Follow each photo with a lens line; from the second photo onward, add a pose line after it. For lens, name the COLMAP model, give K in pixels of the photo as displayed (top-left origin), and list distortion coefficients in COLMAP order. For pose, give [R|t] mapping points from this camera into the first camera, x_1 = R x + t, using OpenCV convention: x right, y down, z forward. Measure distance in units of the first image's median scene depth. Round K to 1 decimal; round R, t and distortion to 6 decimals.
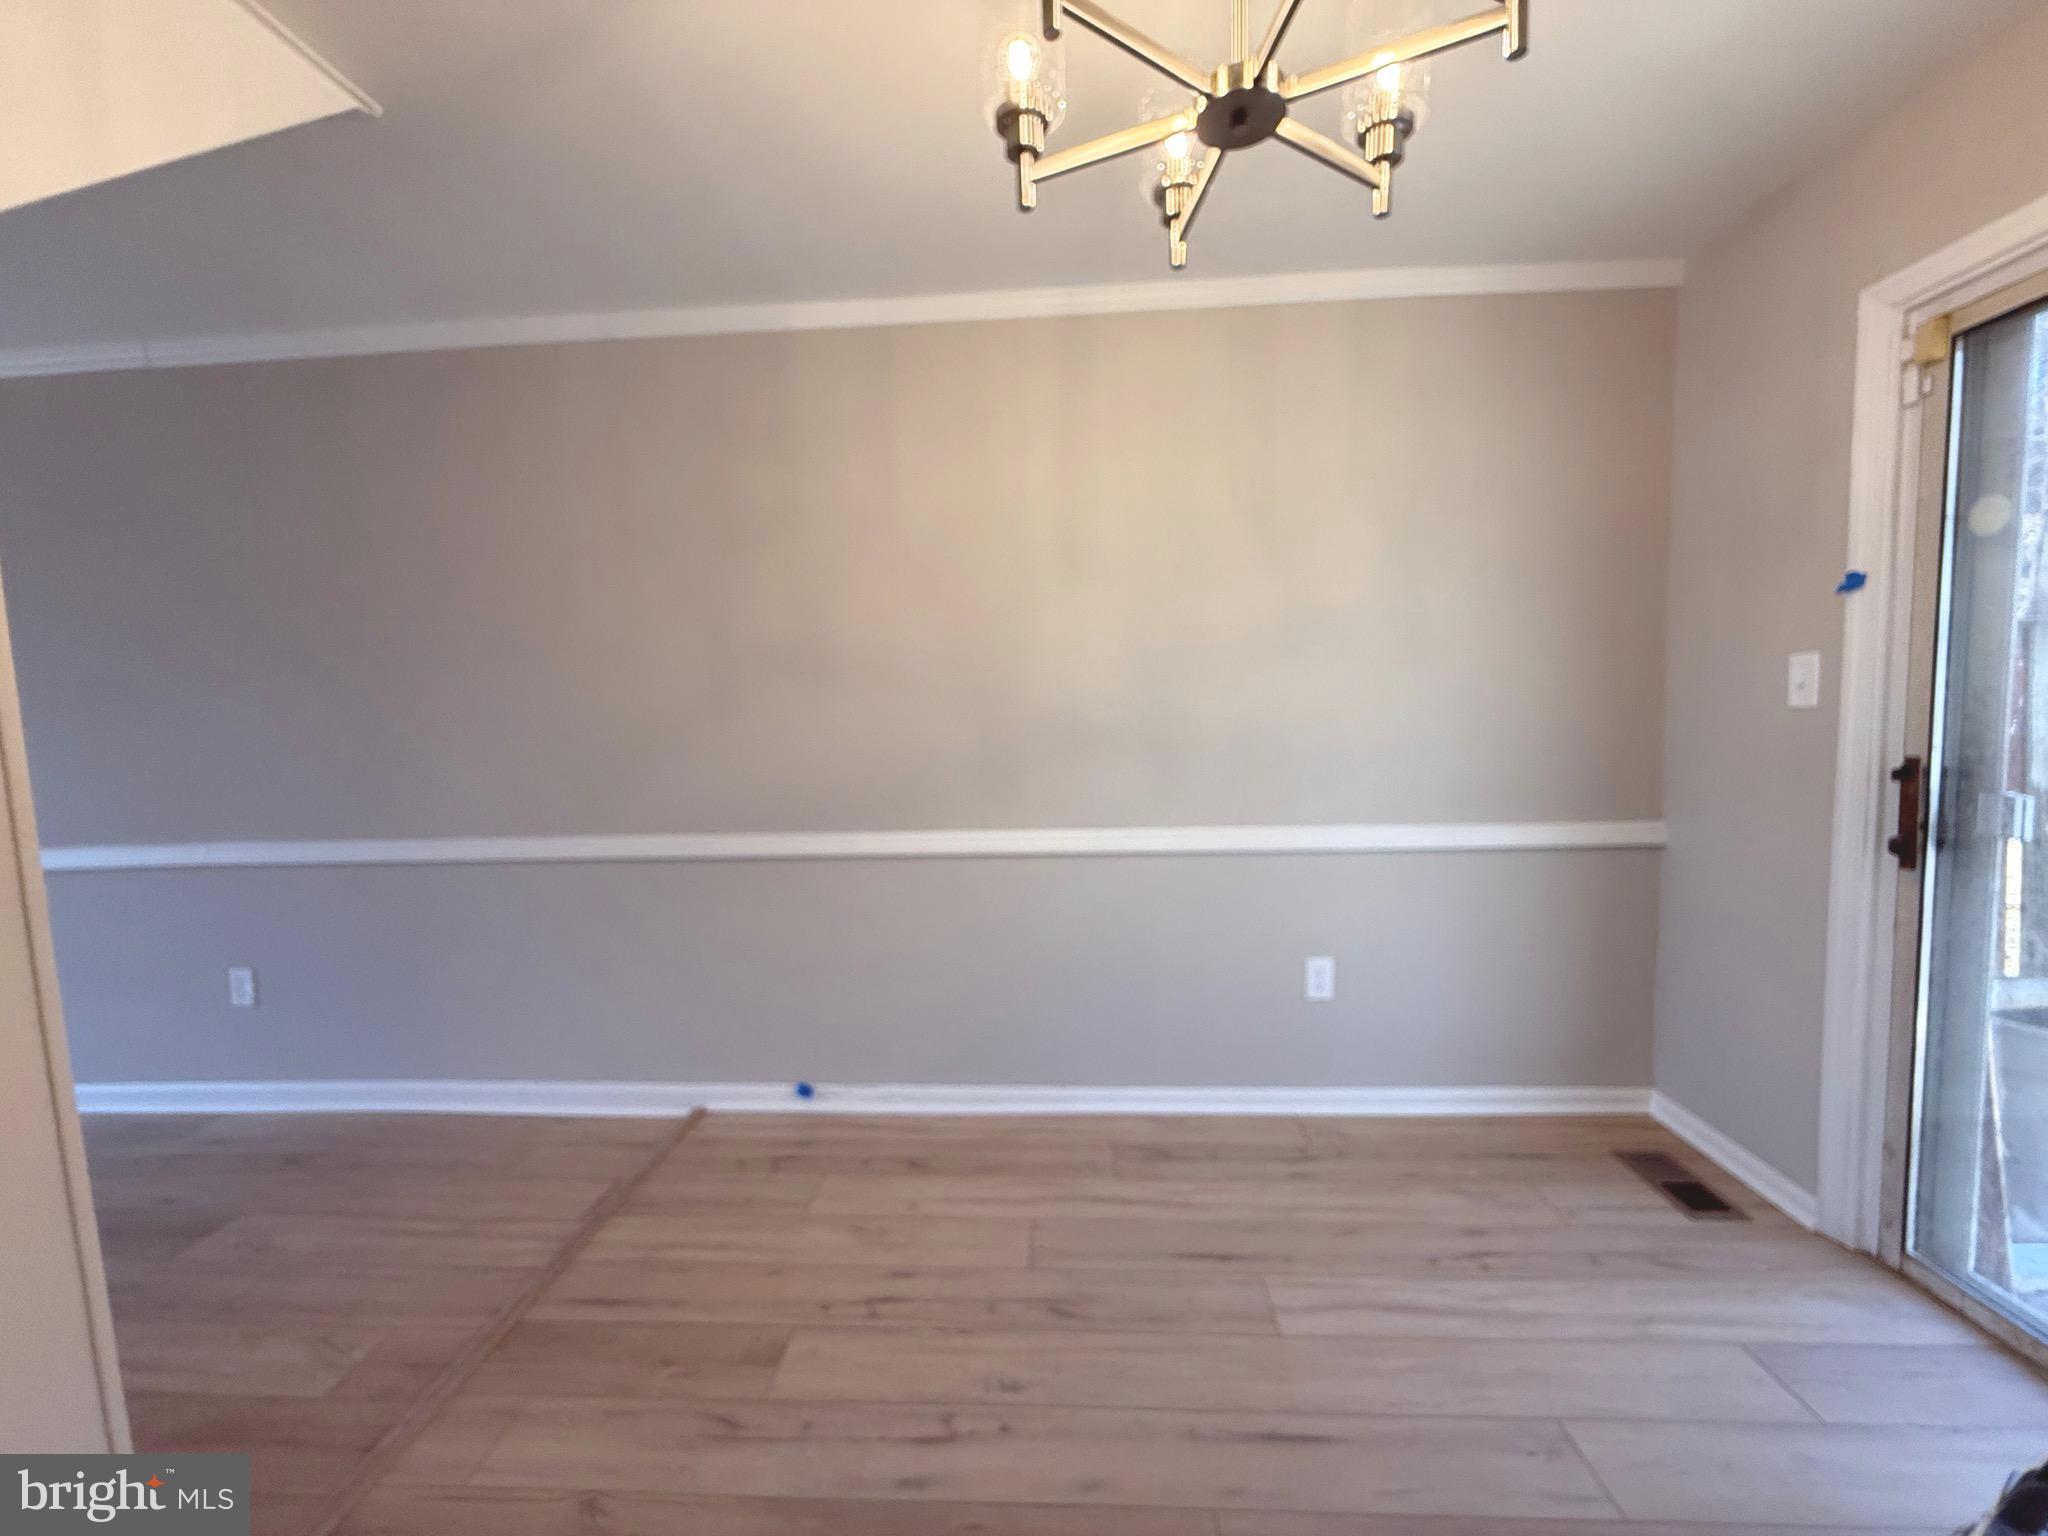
lens RADIAL K [[822.3, 0, 1018.6], [0, 822.3, 769.0], [0, 0, 1]] dist [0.000222, -0.000103]
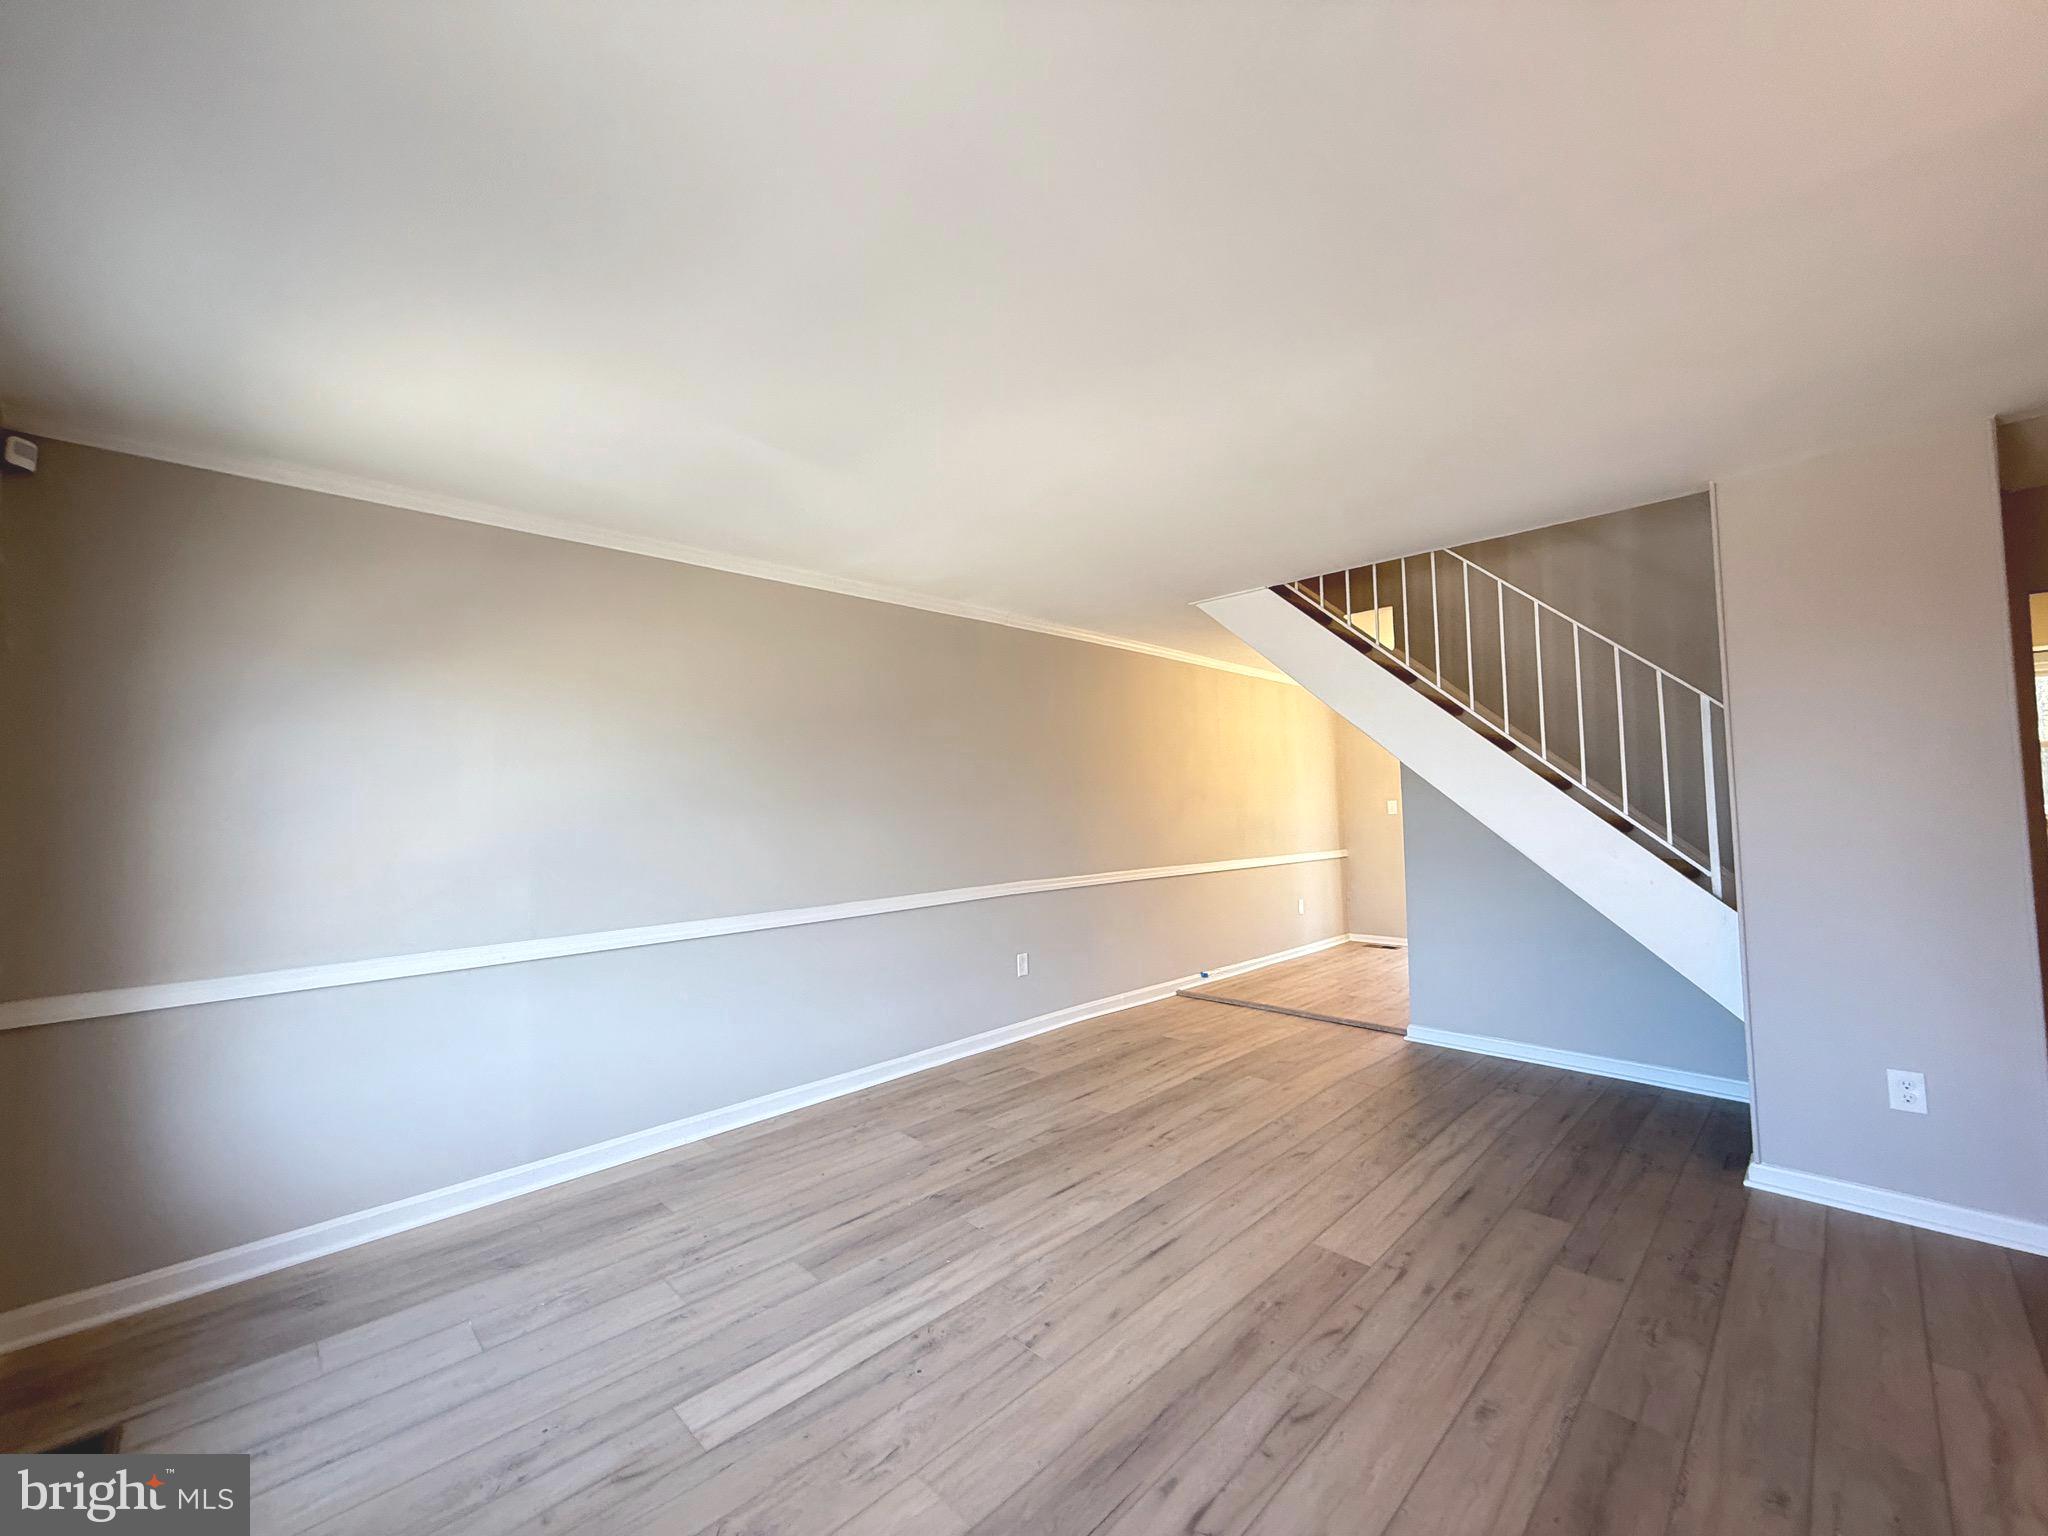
lens RADIAL K [[810.4, 0, 1018.3], [0, 810.4, 764.6], [0, 0, 1]] dist [0.001098, 0.000019]
pose [[0.670580, 0.056360, 0.739694, -2.324933], [0.055066, 0.990577, -0.125396, 0.059123], [-0.739791, 0.124820, 0.661158, -0.202375]]
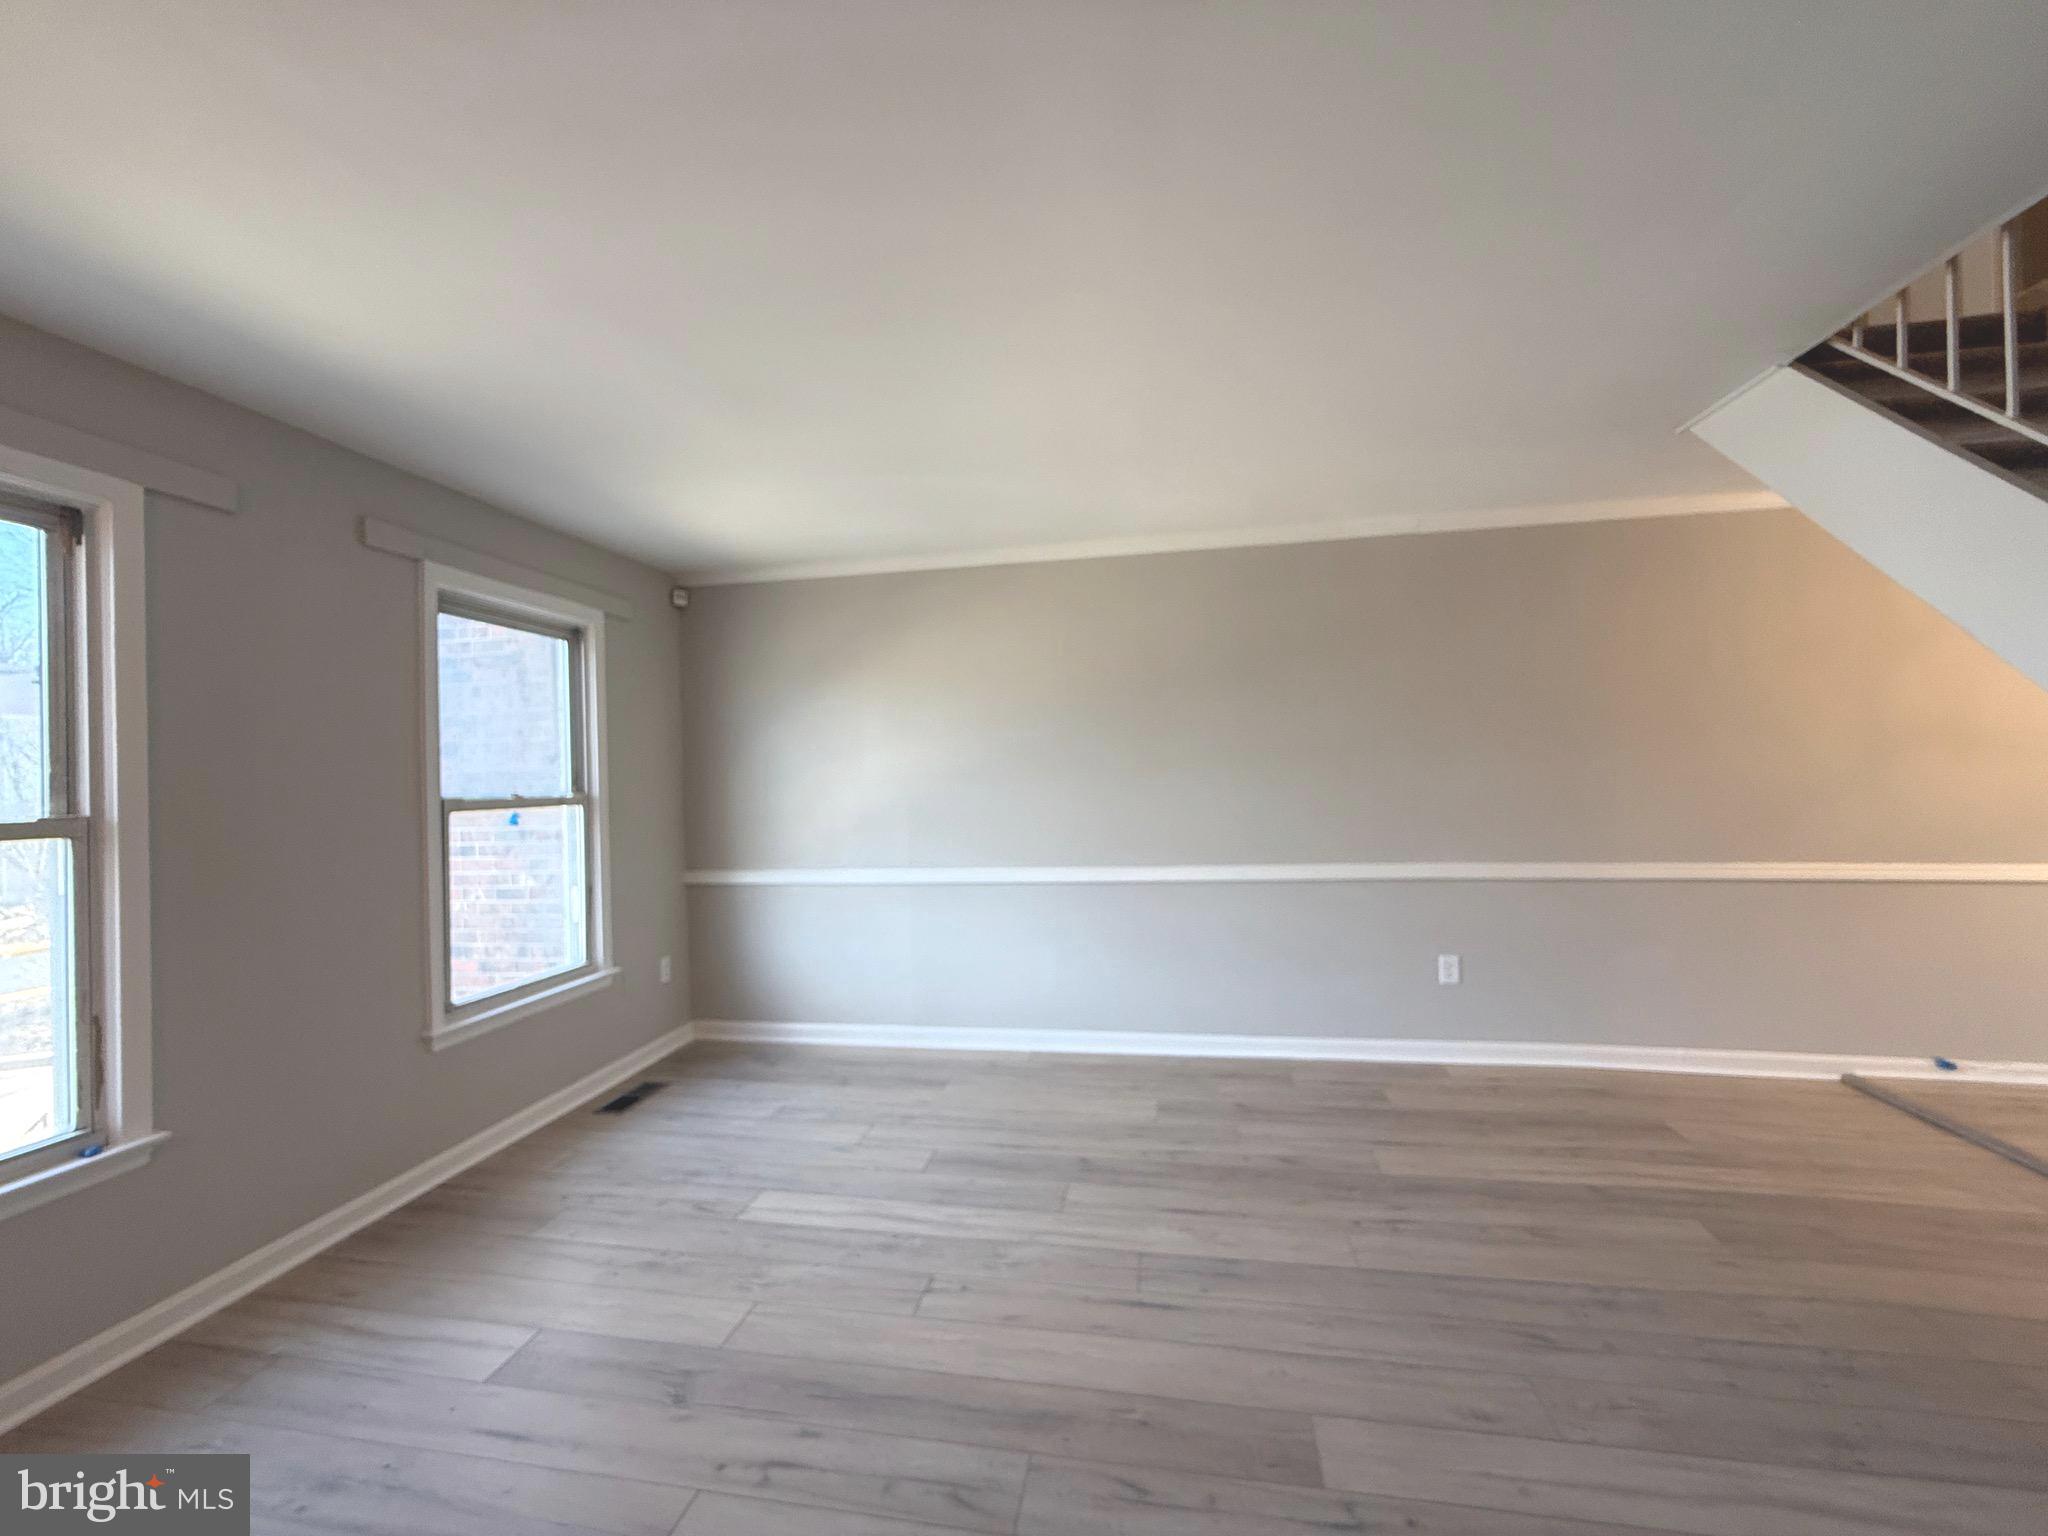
lens RADIAL K [[822.3, 0, 1018.6], [0, 822.3, 769.0], [0, 0, 1]] dist [0.000222, -0.000103]
pose [[0.992425, 0.003577, -0.122800, -1.529417], [-0.012968, 0.997042, -0.075763, 0.047414], [0.122166, 0.076781, 0.989535, -0.479599]]
